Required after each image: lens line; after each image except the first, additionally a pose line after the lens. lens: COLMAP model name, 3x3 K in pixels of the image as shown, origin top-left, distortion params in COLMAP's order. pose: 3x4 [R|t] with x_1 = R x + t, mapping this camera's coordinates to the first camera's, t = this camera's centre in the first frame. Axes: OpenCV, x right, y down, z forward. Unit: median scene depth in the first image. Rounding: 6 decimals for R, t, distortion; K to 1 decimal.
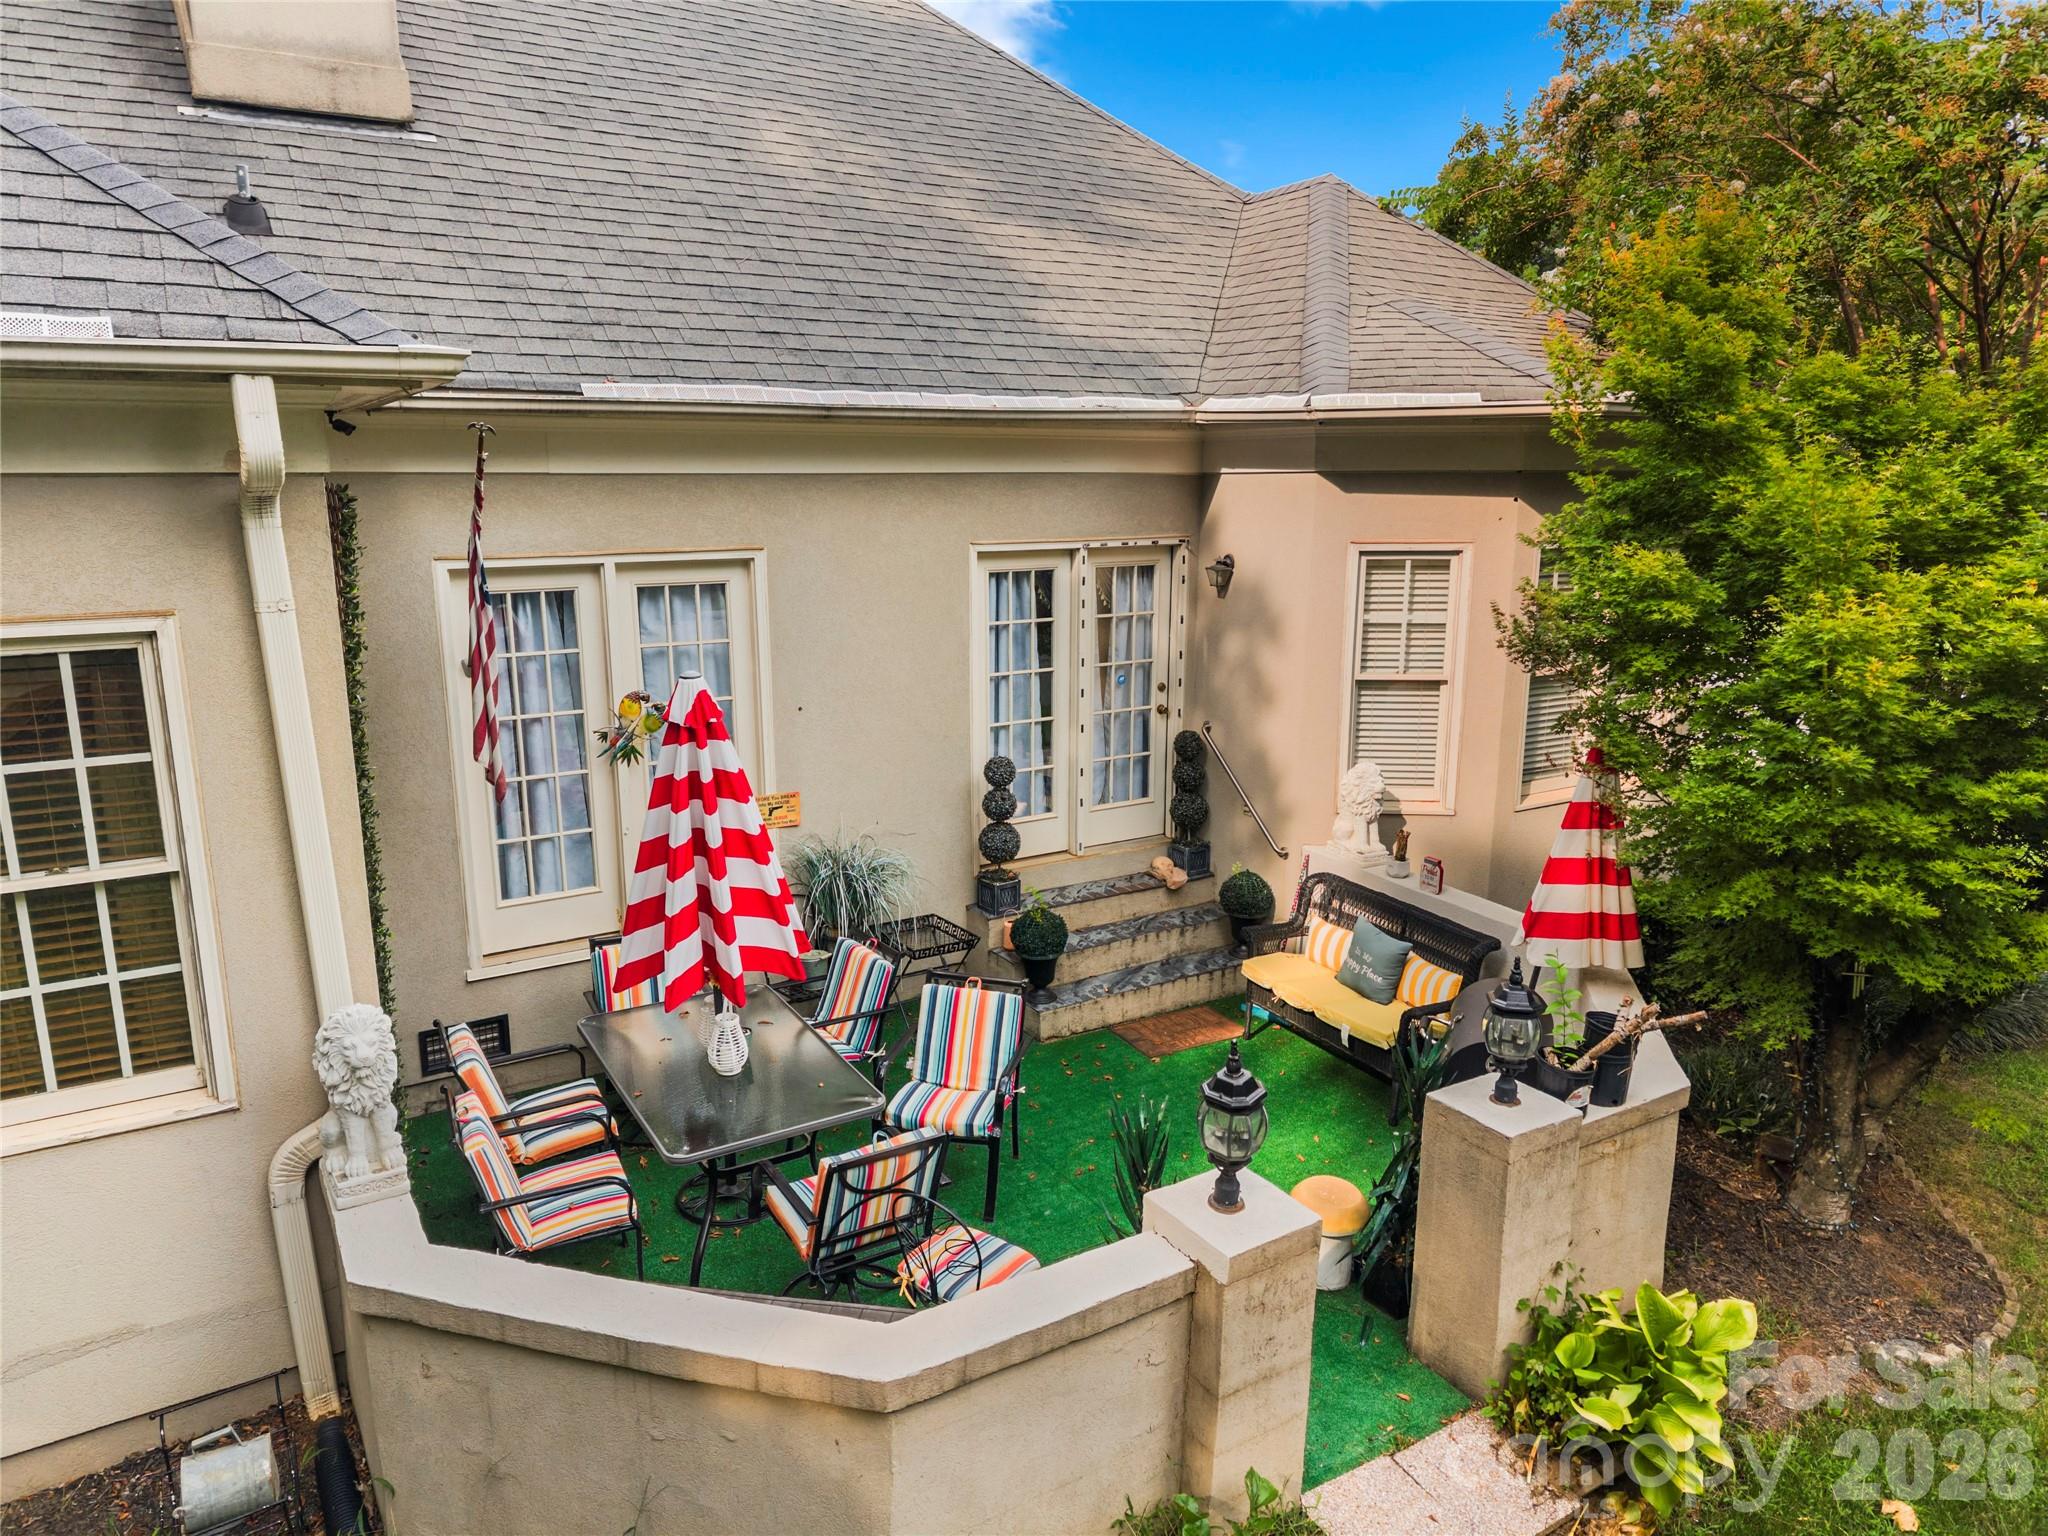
lens RADIAL K [[1367.8, 0, 1024.0], [0, 1367.8, 768.0], [0, 0, 1]] dist [0.046648, -0.047483]
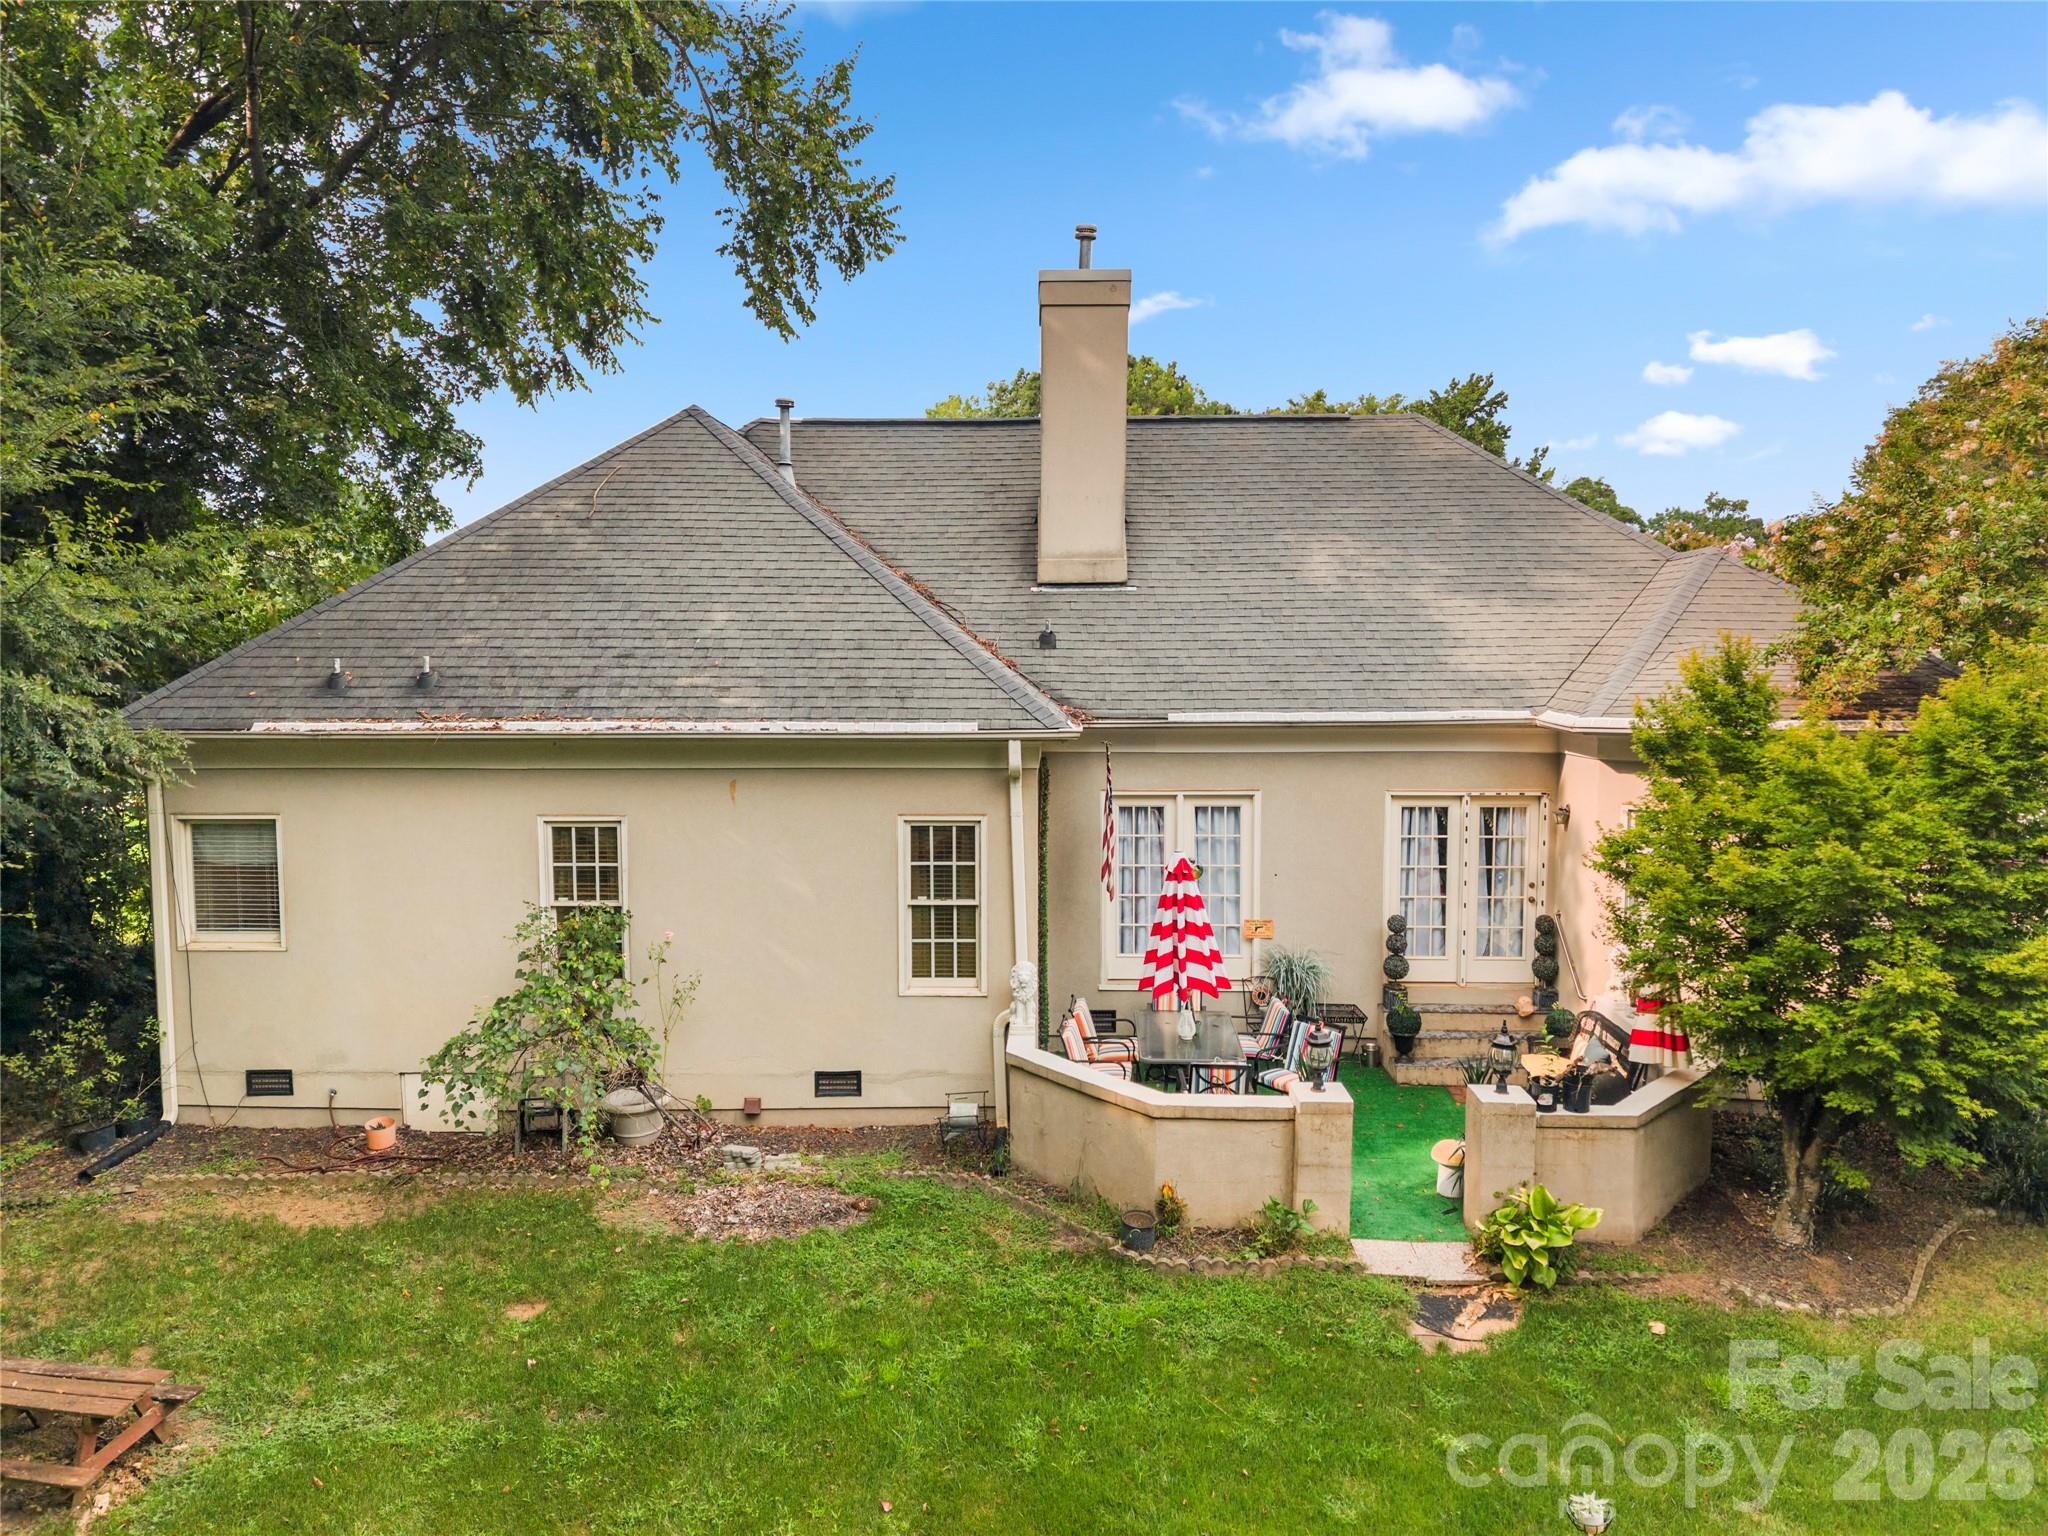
lens RADIAL K [[1367.8, 0, 1024.0], [0, 1367.8, 768.0], [0, 0, 1]] dist [0.046648, -0.047483]
pose [[0.833806, 0.046872, -0.550064, 0.629457], [-0.117577, 0.988606, -0.093988, 0.031412], [0.539391, 0.143043, 0.829817, -0.831770]]
